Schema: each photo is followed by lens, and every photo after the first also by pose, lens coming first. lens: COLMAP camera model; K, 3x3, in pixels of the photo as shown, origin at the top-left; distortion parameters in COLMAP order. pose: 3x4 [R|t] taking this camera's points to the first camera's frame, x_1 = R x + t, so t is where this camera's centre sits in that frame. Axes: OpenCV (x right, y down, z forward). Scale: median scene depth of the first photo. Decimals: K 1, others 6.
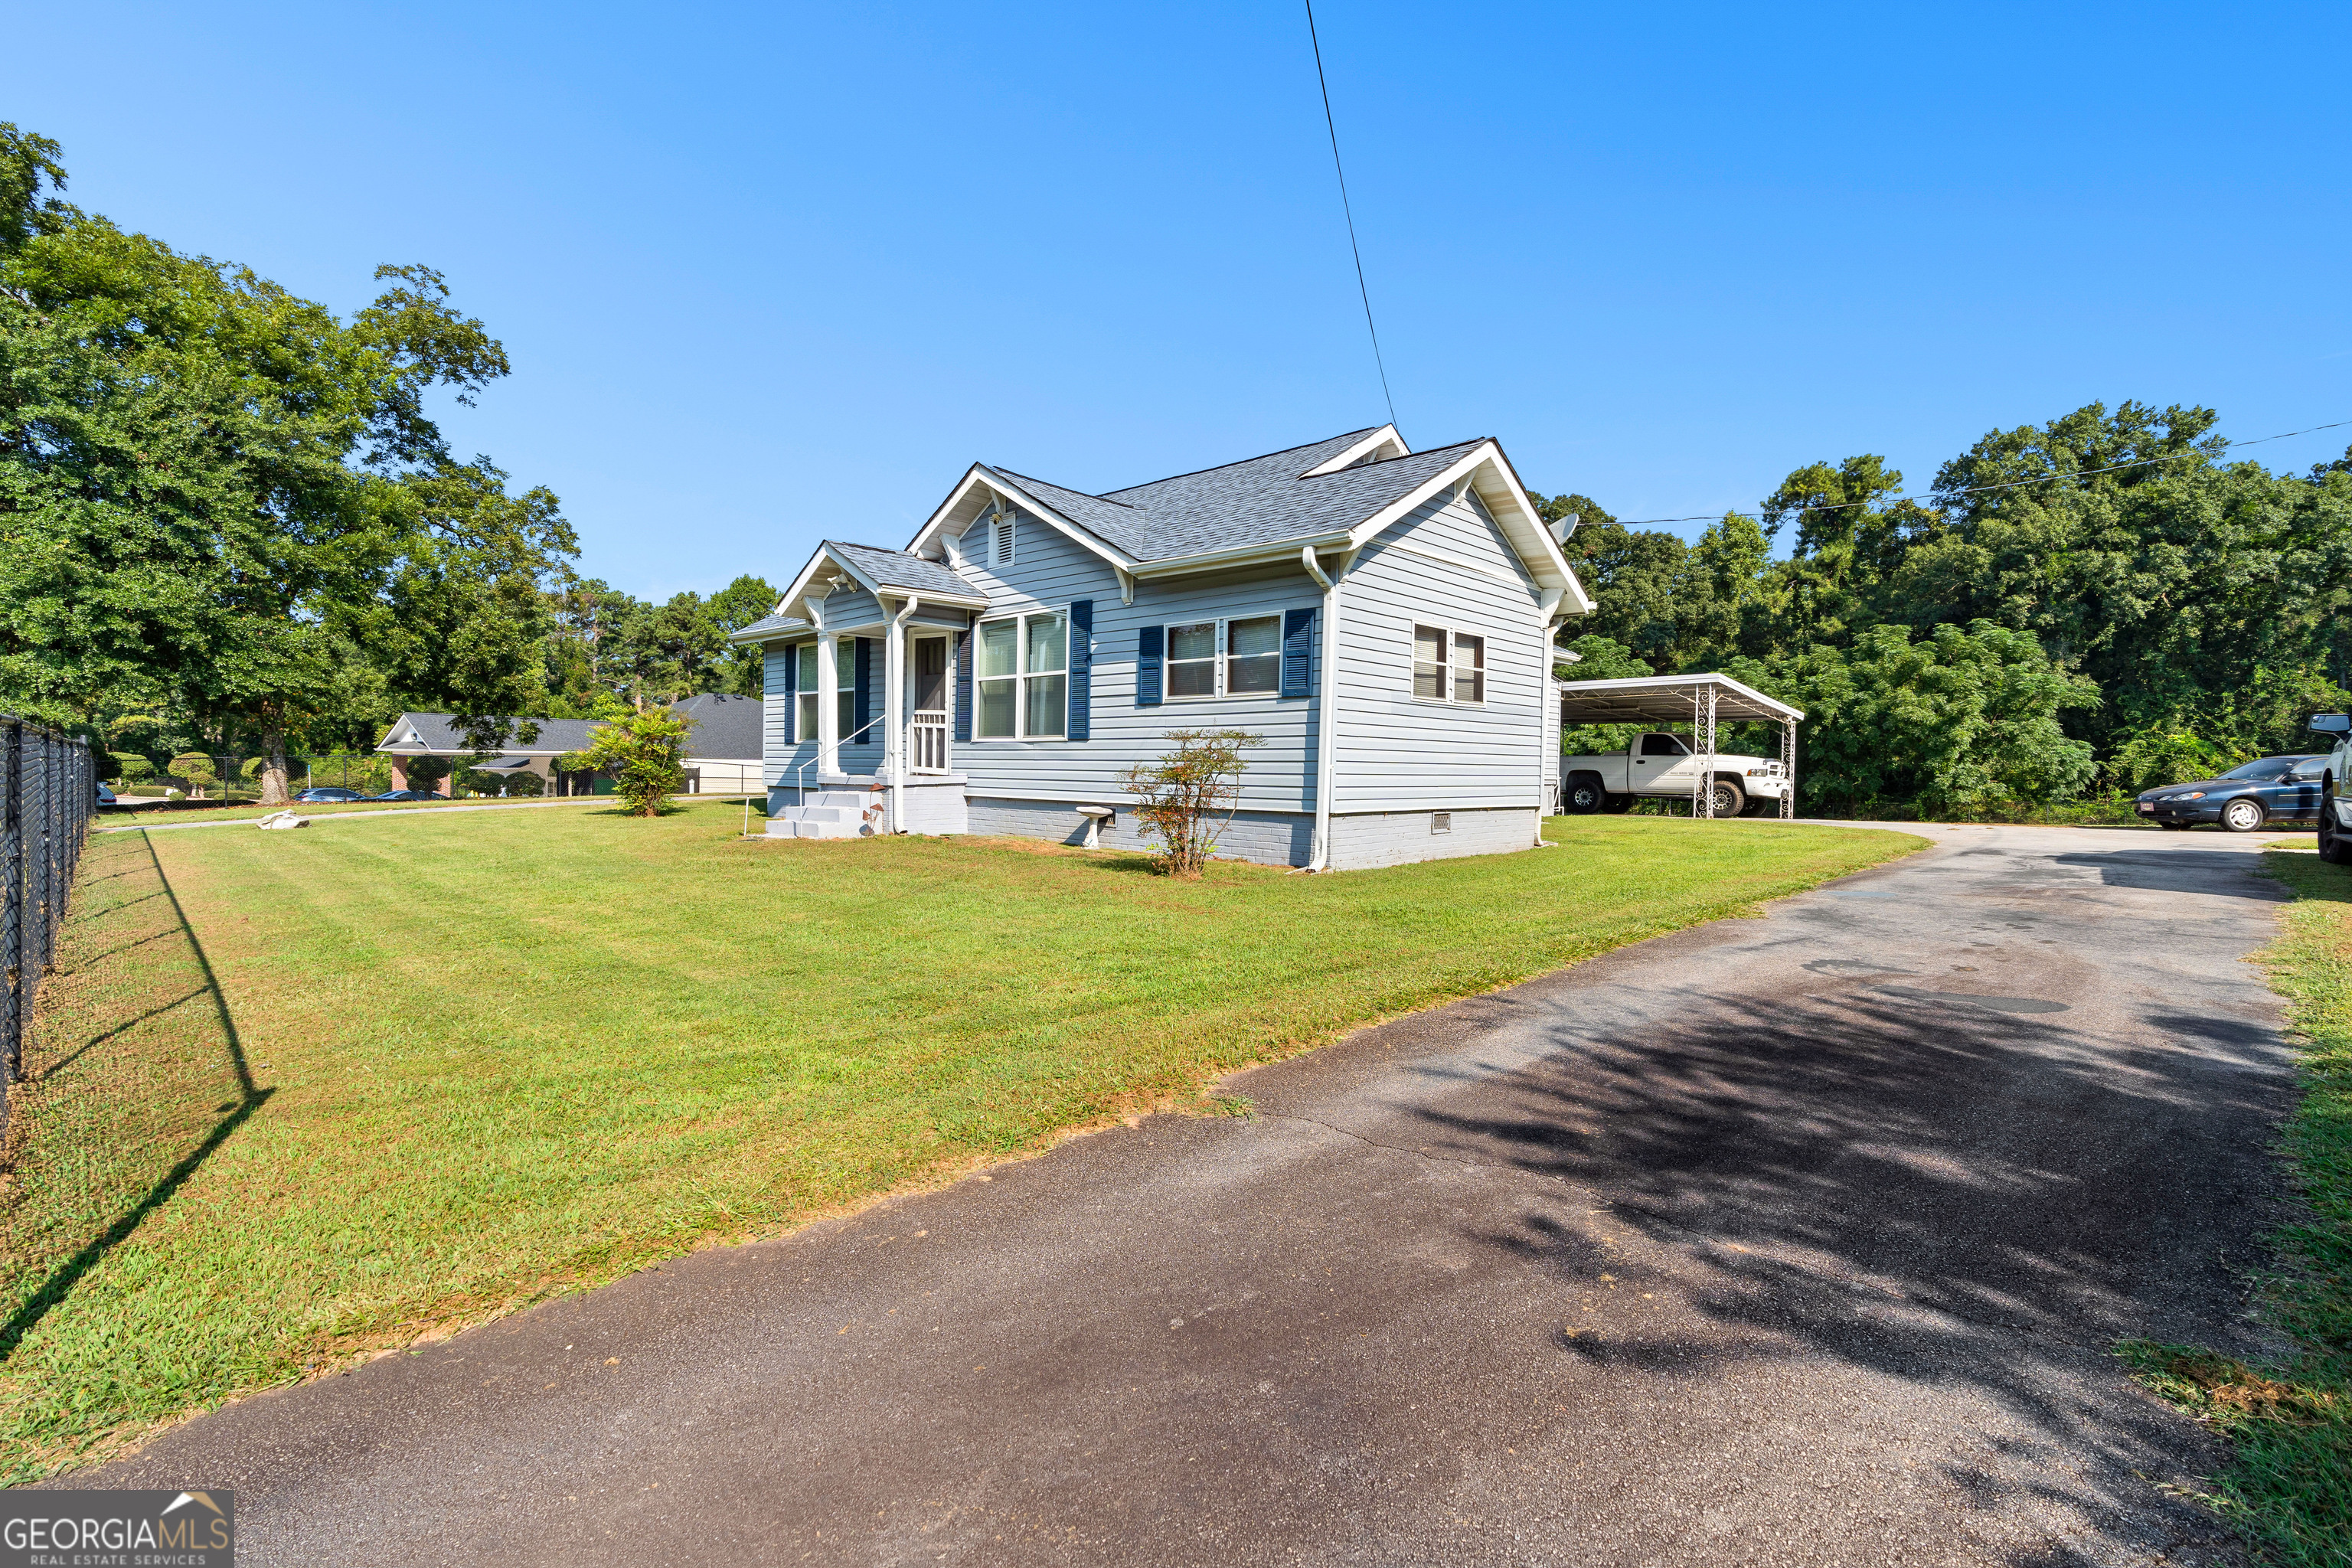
lens RADIAL K [[1054.3, 0, 1173.9], [0, 1054.3, 780.0], [0, 0, 1]] dist [-0.013046, 0.005107]
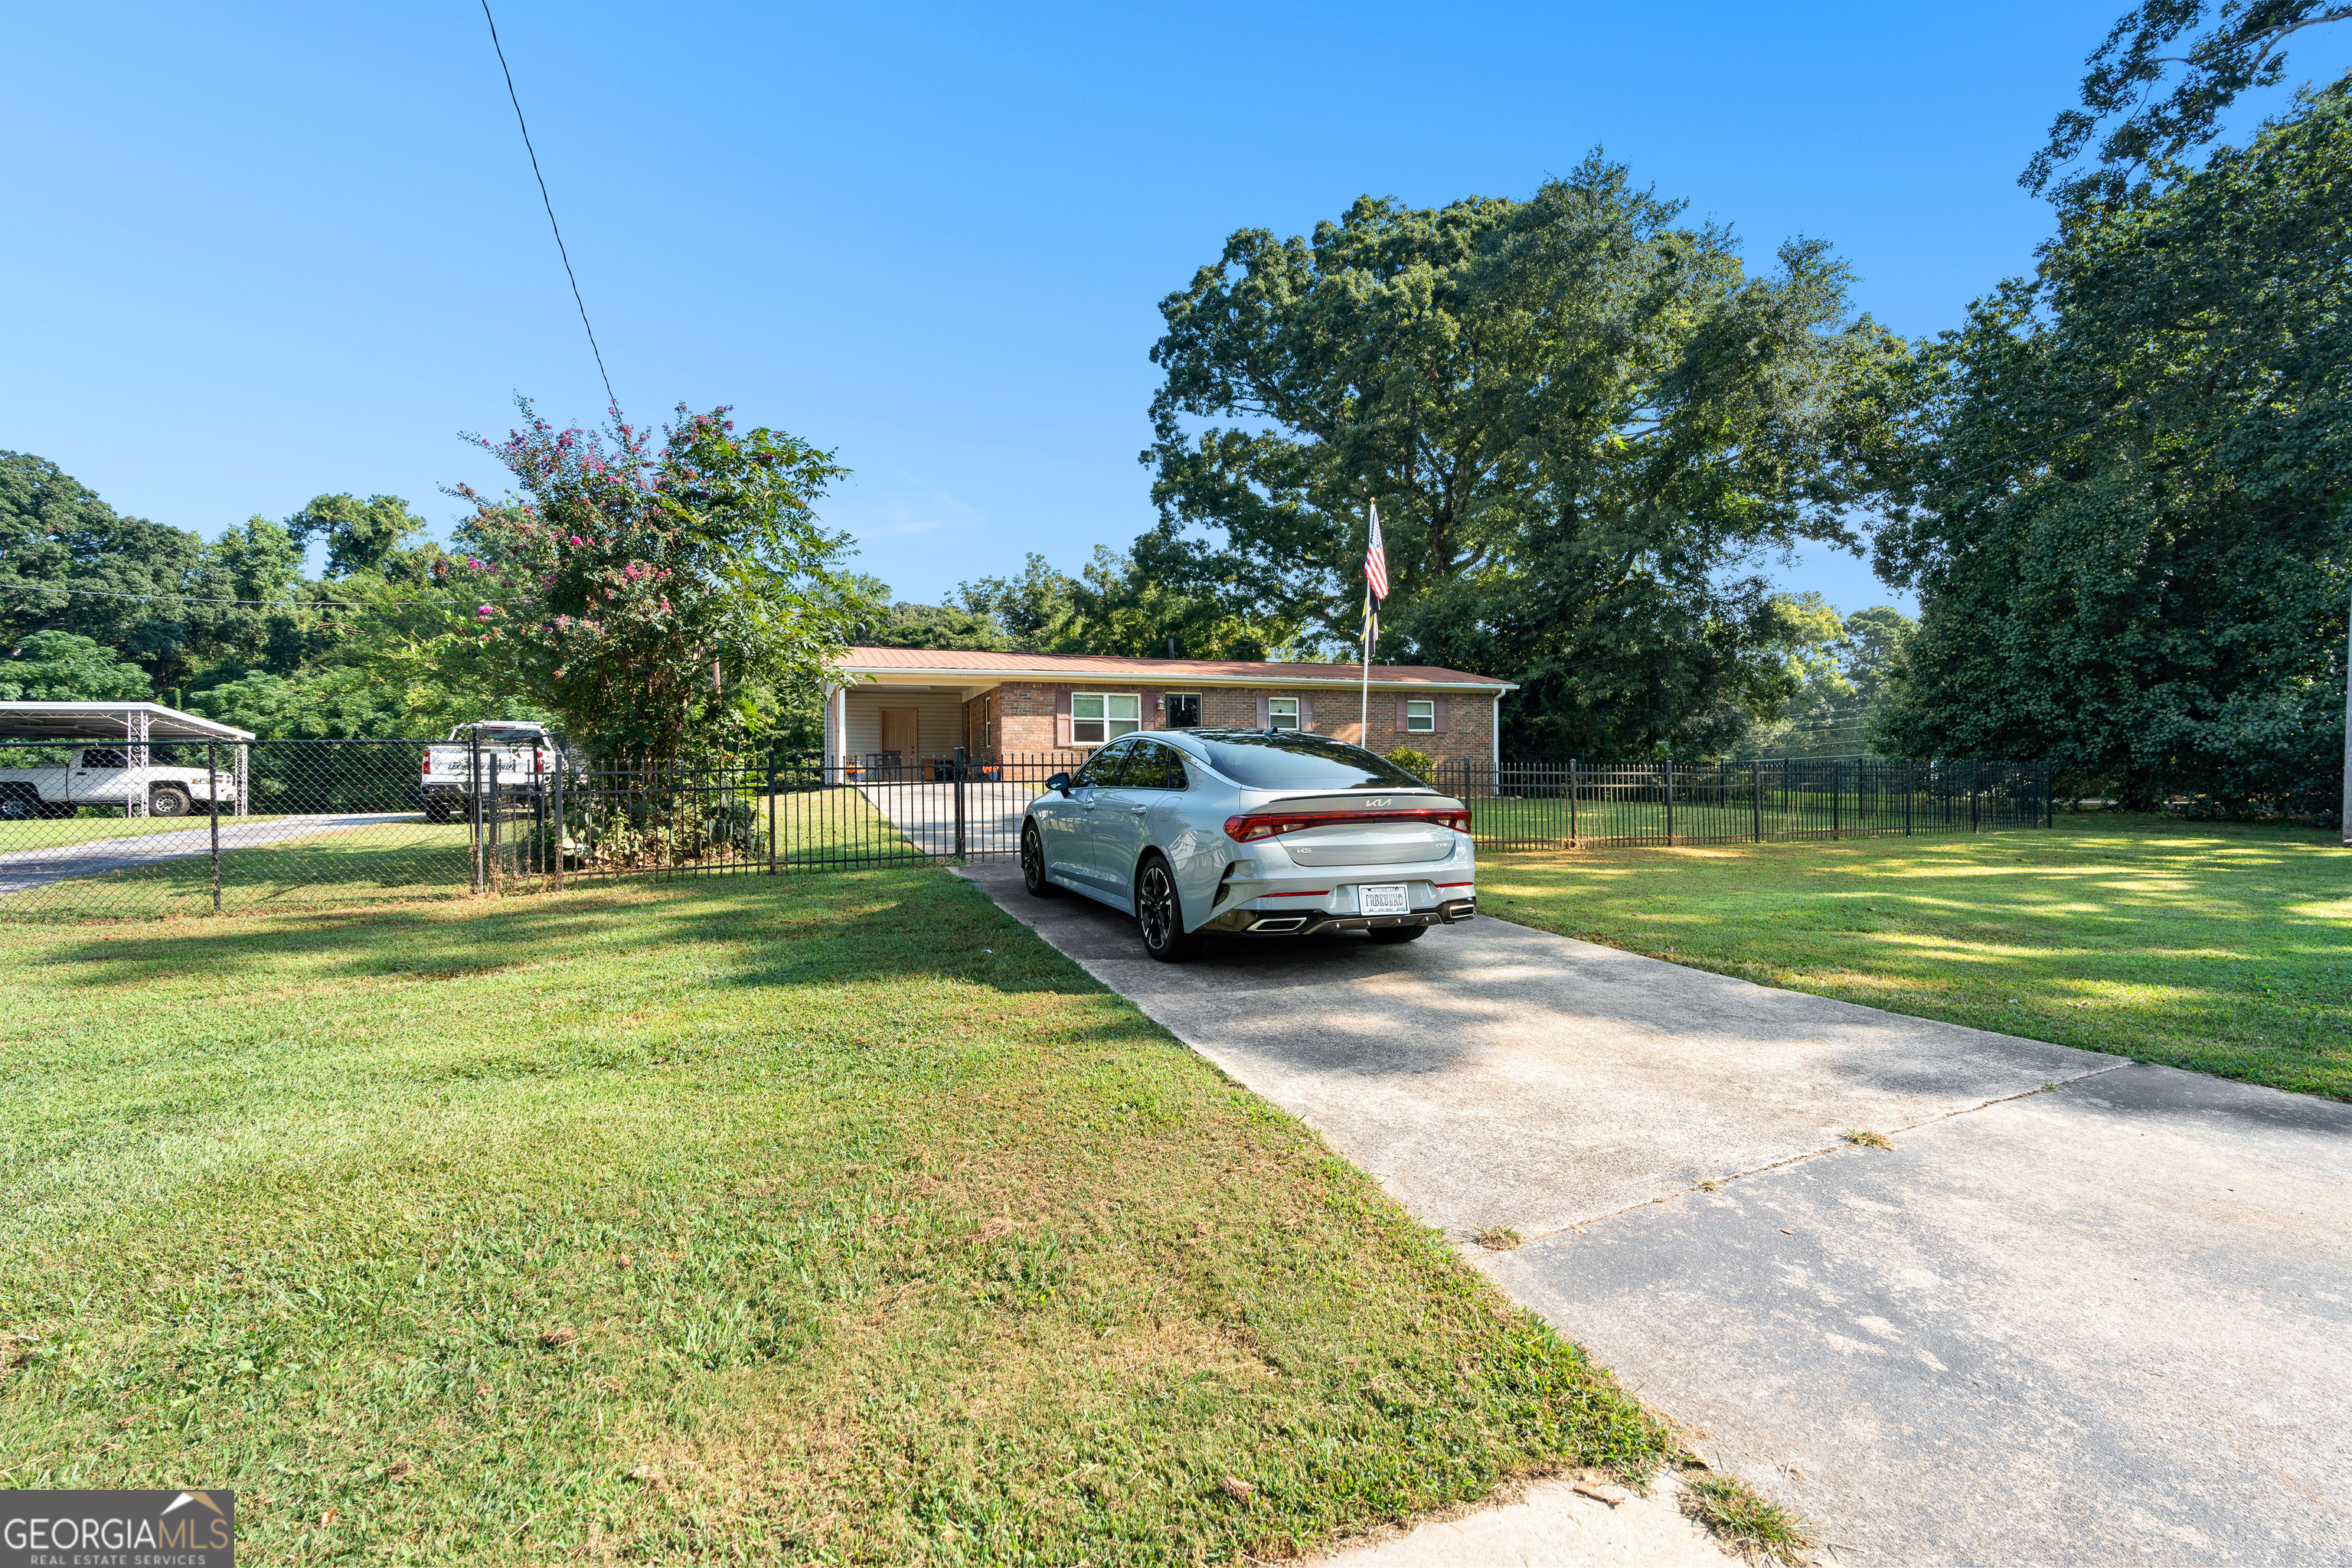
lens RADIAL K [[1054.3, 0, 1169.1], [0, 1054.3, 784.1], [0, 0, 1]] dist [-0.013046, 0.005107]
pose [[0.382647, -0.016347, 0.923750, -0.065510], [0.025544, 0.999648, 0.007109, 0.007307], [-0.923541, 0.020876, 0.382930, -0.225247]]
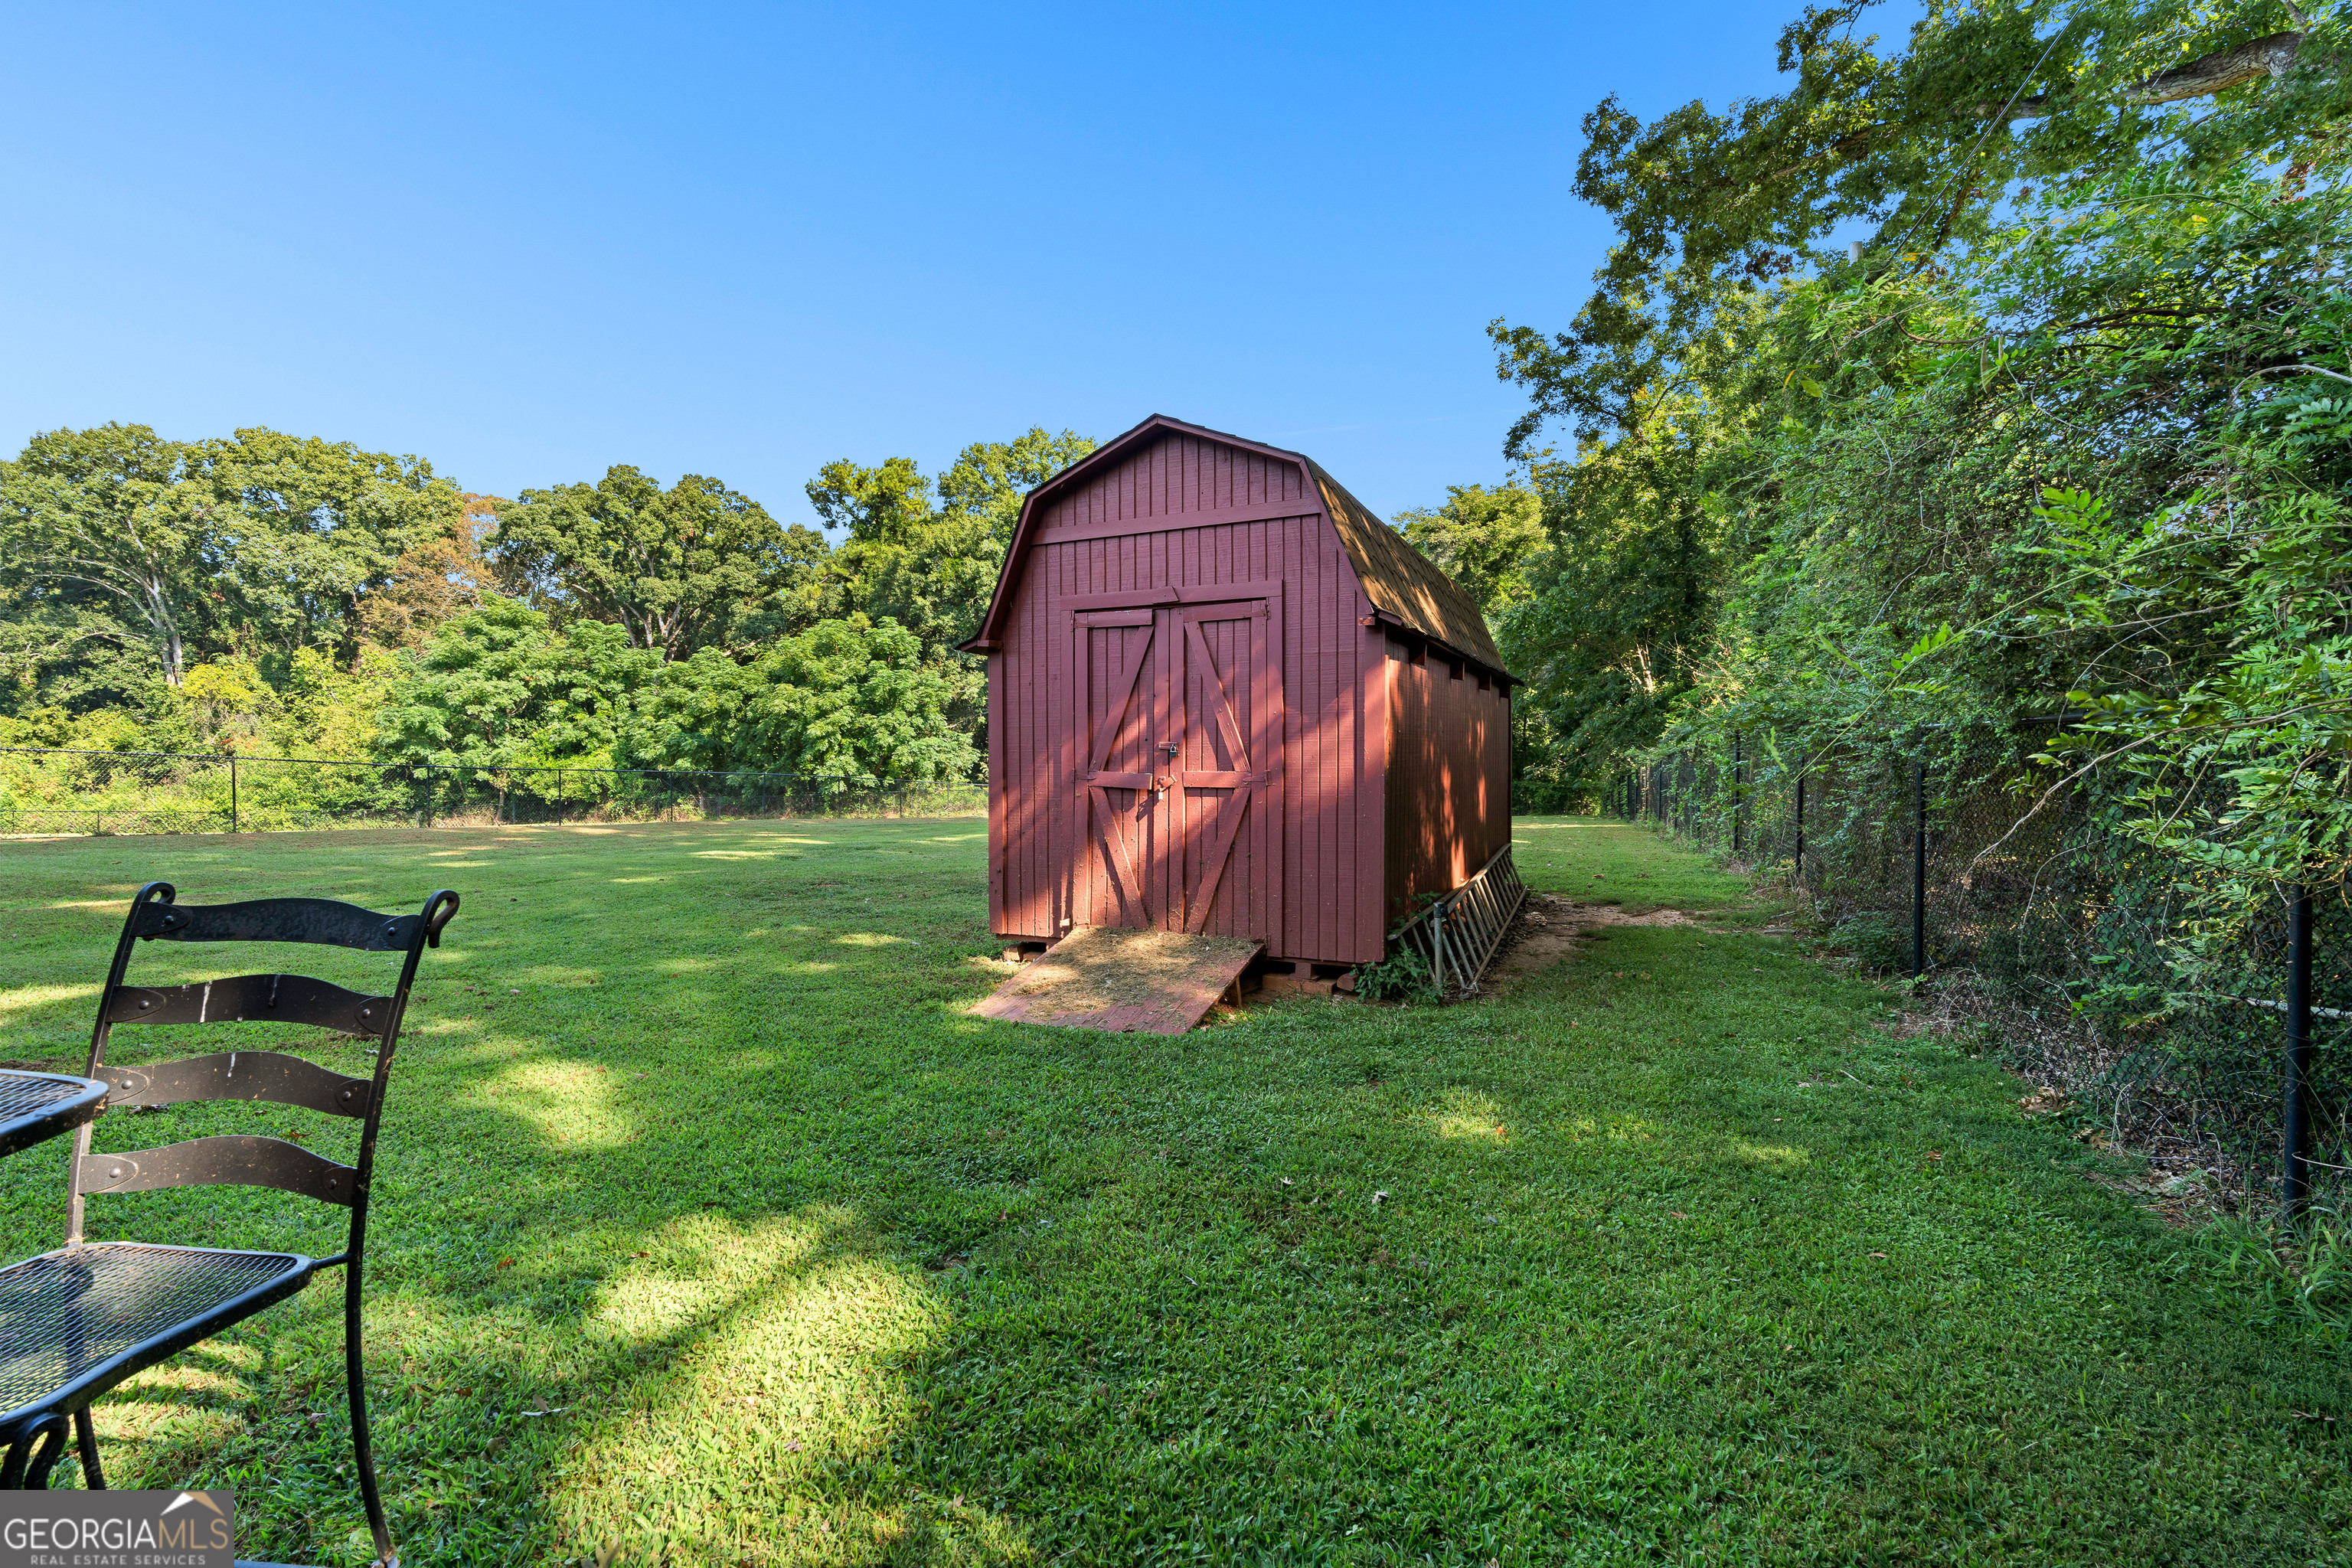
lens RADIAL K [[1054.3, 0, 1174.4], [0, 1054.3, 781.7], [0, 0, 1]] dist [-0.013046, 0.005107]
pose [[0.907992, -0.016865, 0.418647, 0.622904], [0.012953, 0.999842, 0.012185, 0.001461], [-0.418786, -0.005642, 0.908067, -0.082138]]
